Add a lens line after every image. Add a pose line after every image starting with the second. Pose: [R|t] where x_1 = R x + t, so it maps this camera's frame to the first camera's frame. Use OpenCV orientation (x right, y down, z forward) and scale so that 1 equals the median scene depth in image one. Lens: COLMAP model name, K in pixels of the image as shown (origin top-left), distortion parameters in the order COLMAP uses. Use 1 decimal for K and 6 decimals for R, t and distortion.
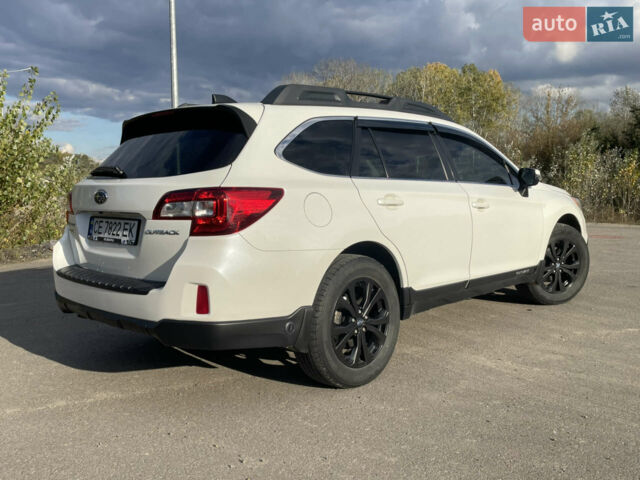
lens RADIAL K [[583.0, 0, 320.0], [0, 583.0, 240.0], [0, 0, 1]] dist [0.106385, -0.148849]
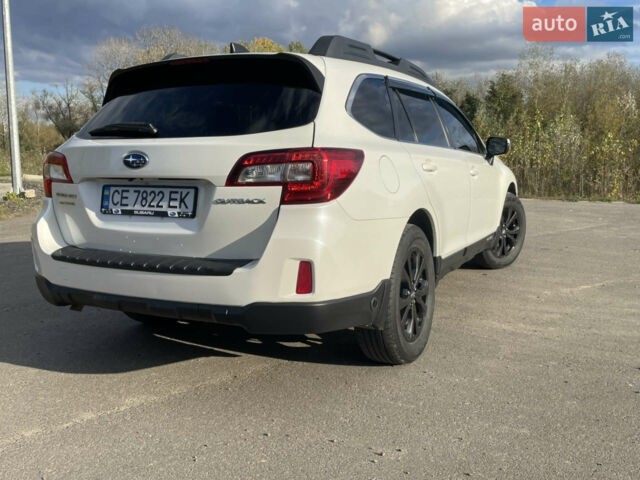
lens RADIAL K [[583.0, 0, 320.0], [0, 583.0, 240.0], [0, 0, 1]] dist [0.106385, -0.148849]
pose [[0.957255, -0.036097, 0.286982, -0.359643], [0.024588, 0.998746, 0.043607, 0.007956], [-0.288197, -0.034687, 0.956943, 0.141932]]
